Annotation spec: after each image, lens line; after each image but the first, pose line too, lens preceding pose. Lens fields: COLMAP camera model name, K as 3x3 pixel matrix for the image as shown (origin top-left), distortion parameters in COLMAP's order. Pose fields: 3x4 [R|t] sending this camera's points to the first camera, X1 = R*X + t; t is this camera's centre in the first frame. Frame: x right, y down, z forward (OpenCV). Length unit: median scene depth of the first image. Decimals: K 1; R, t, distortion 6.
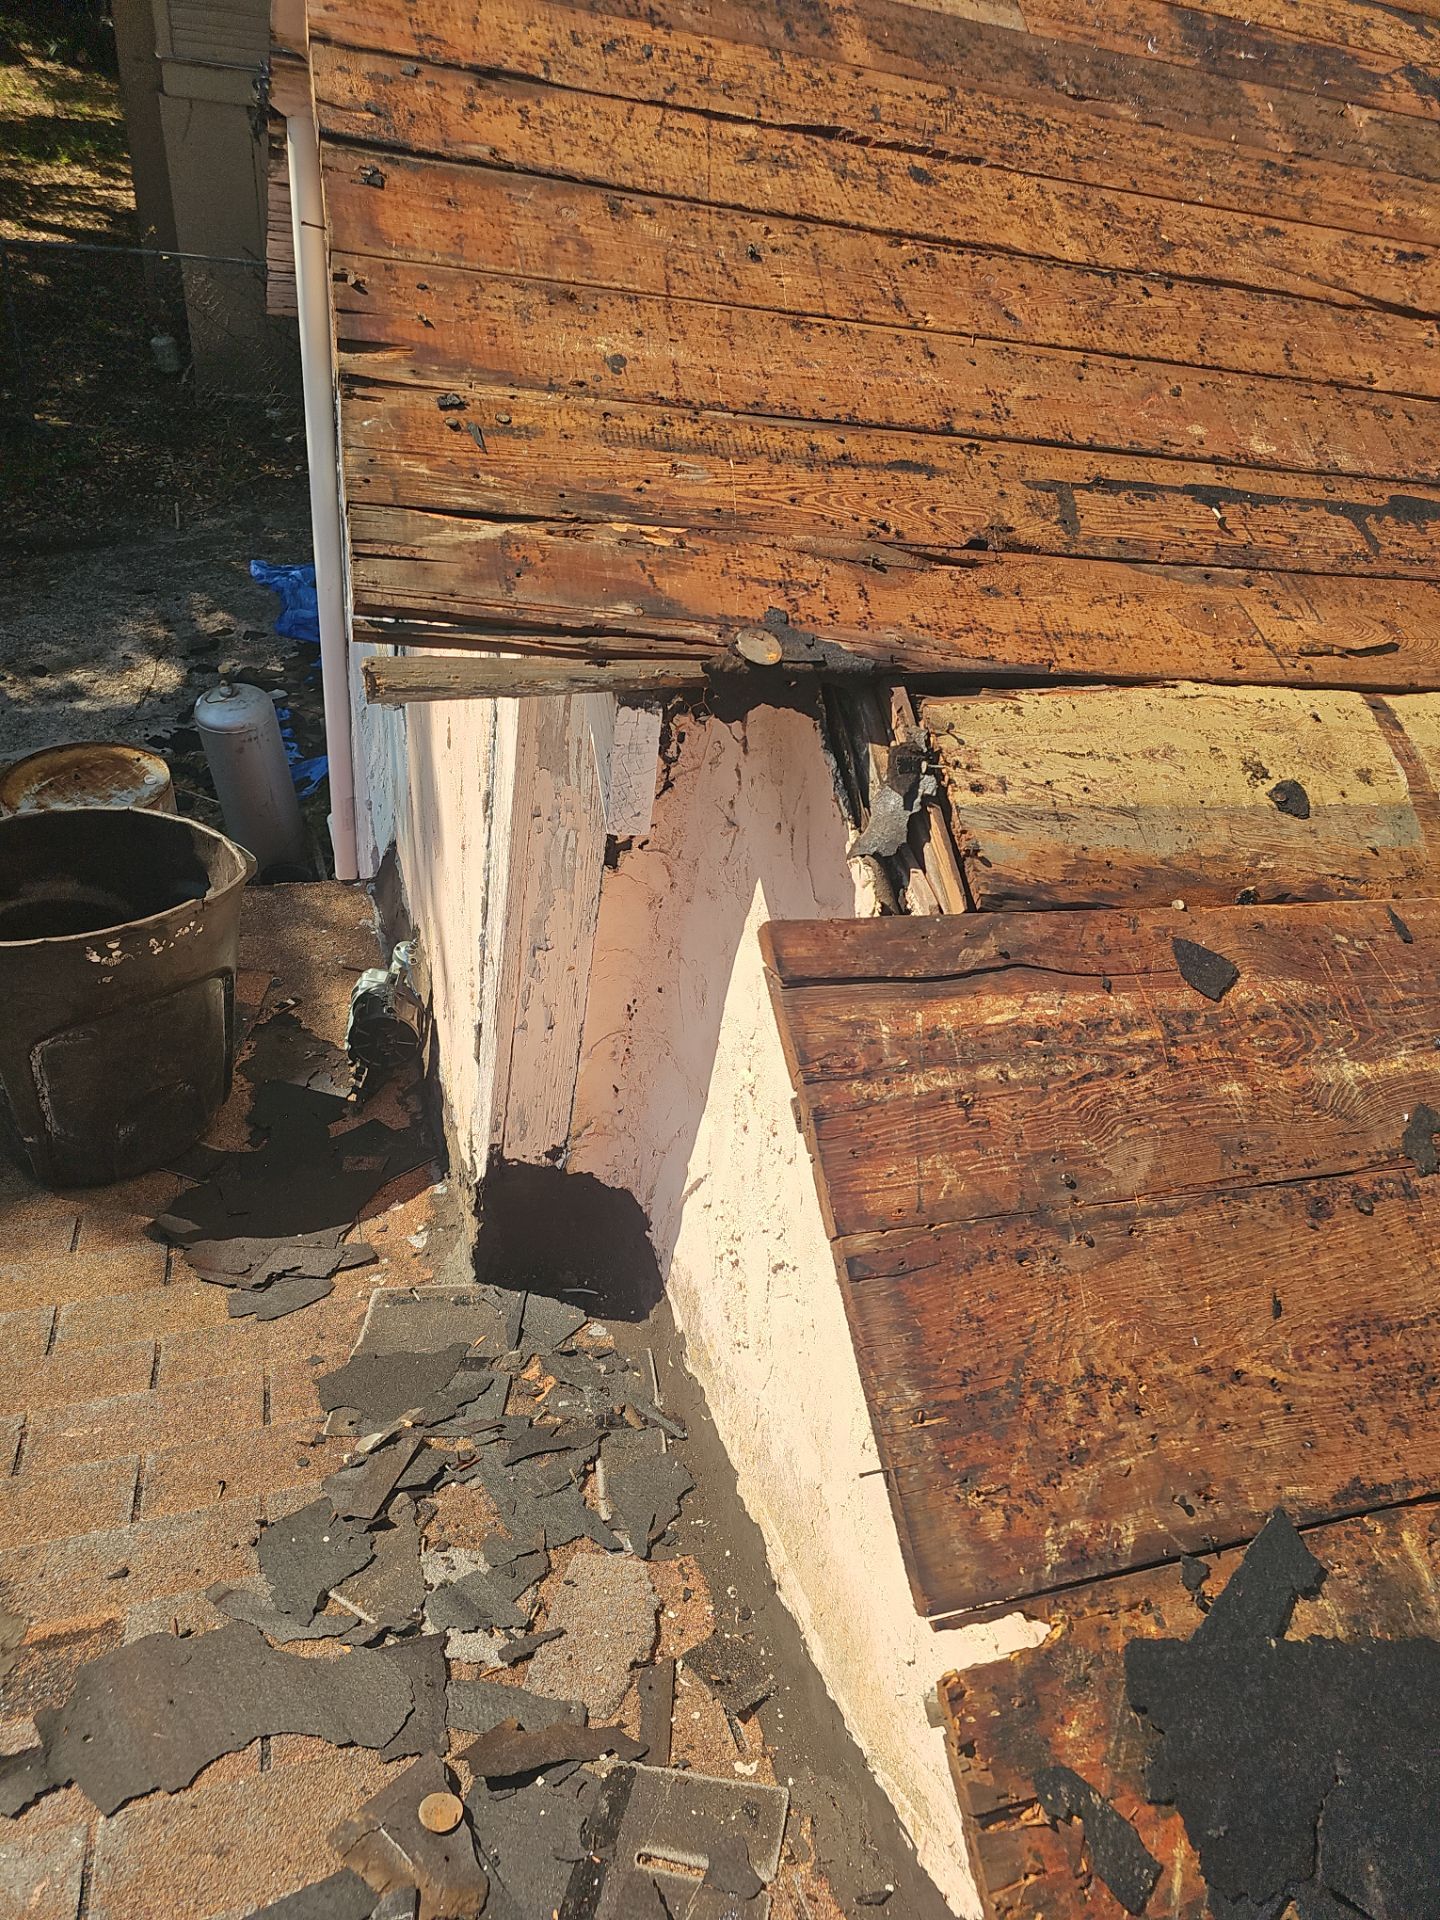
lens RADIAL K [[1266.9, 0, 720.0], [0, 1266.9, 960.0], [0, 0, 1]] dist [0.027665, -0.005769]
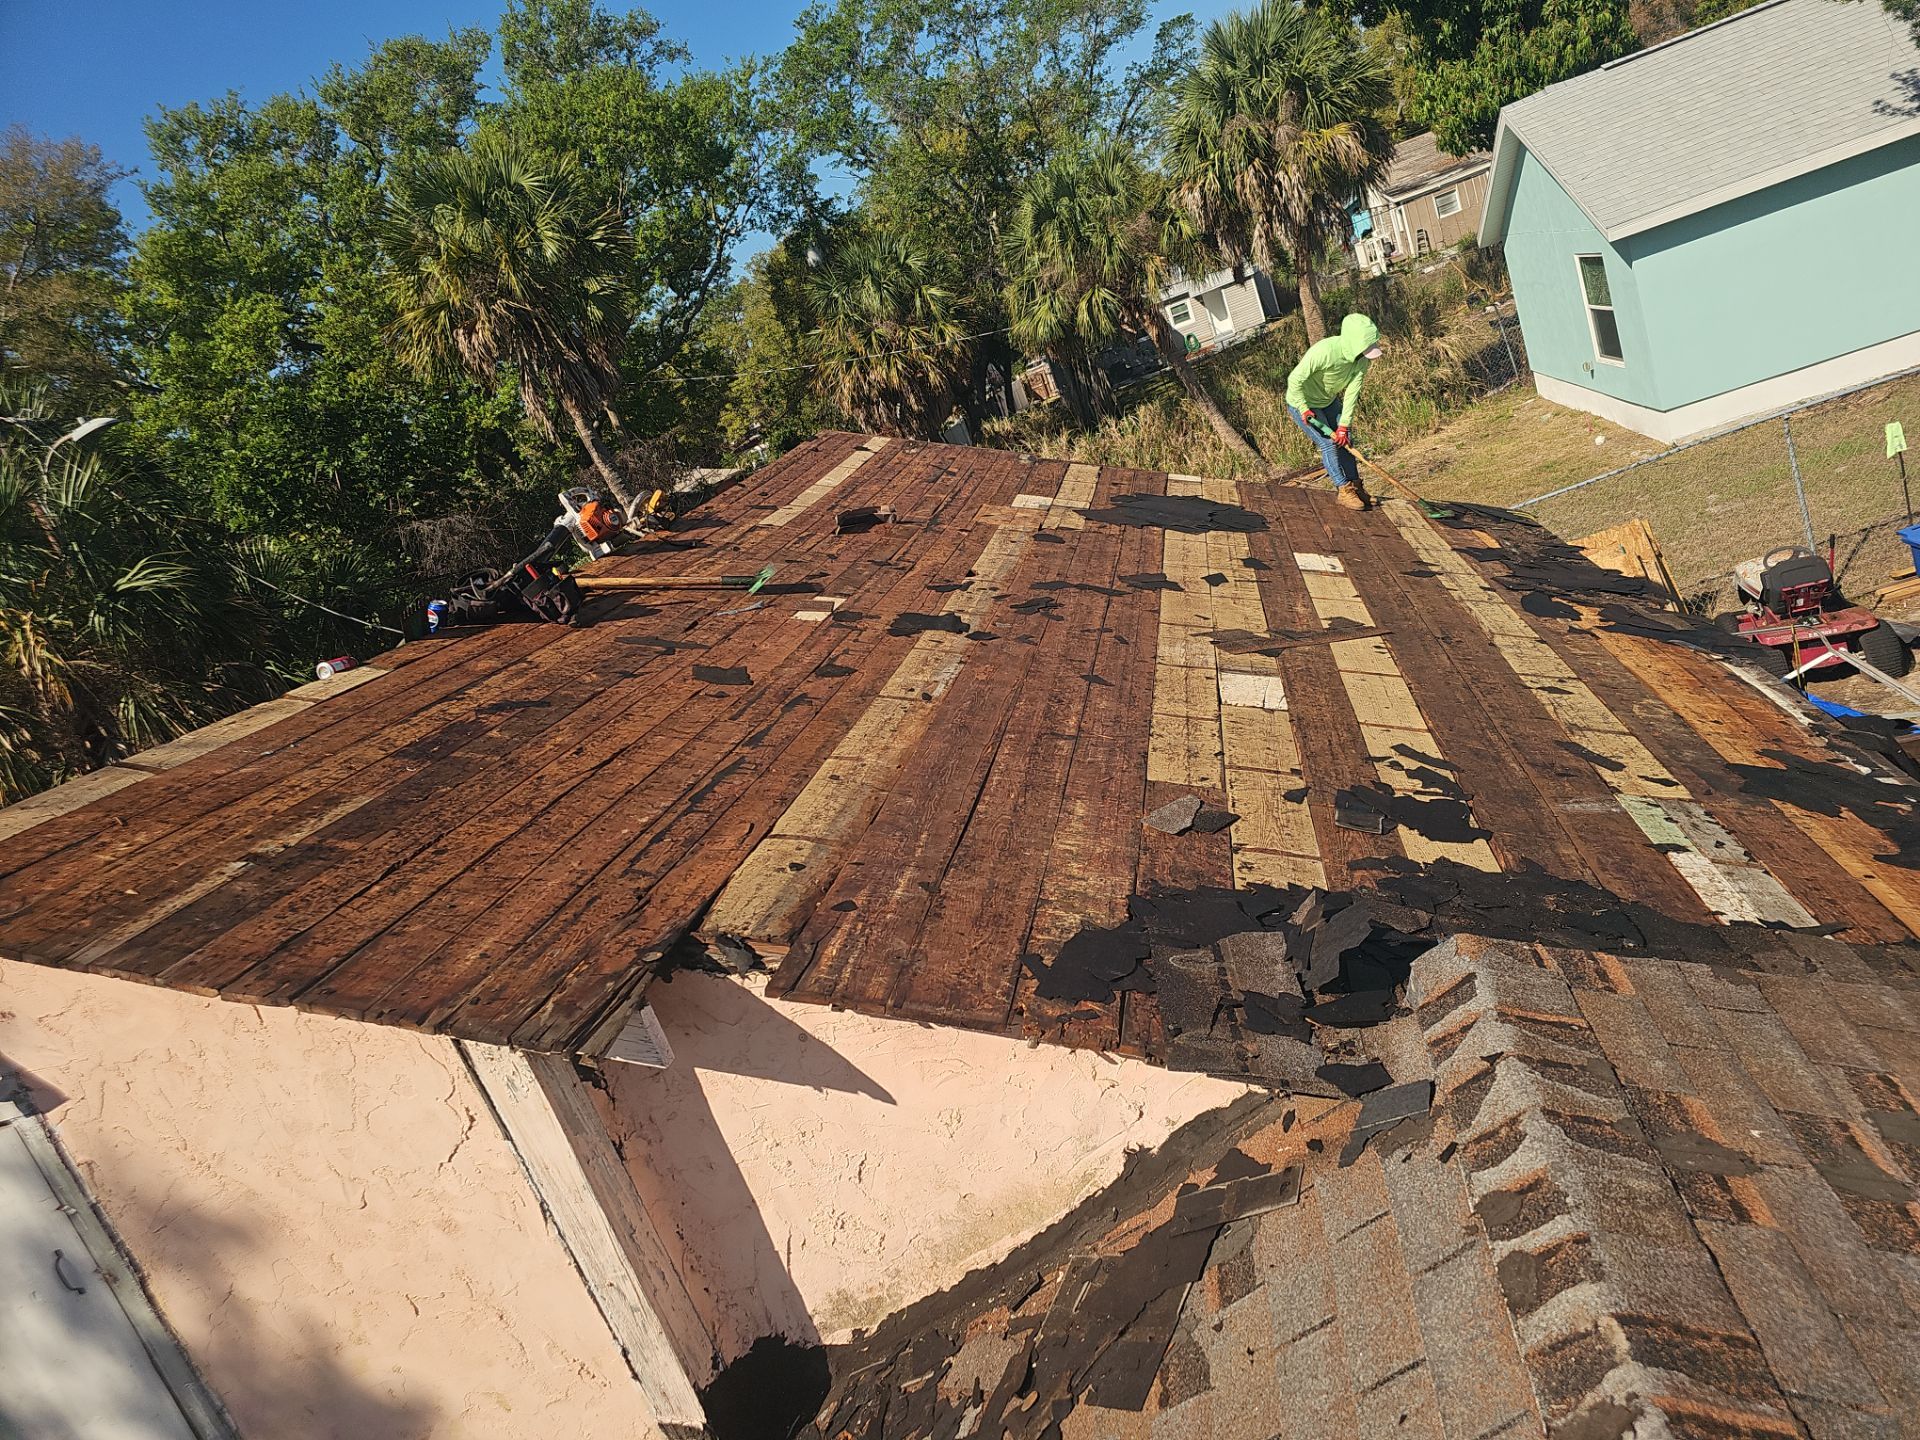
lens RADIAL K [[1266.9, 0, 960.0], [0, 1266.9, 720.0], [0, 0, 1]] dist [0.027665, -0.005769]
pose [[0.359398, -0.532307, 0.766474, -1.341724], [0.857212, 0.512931, -0.045721, 0.132190], [-0.368810, 0.673463, 0.640646, -1.044334]]
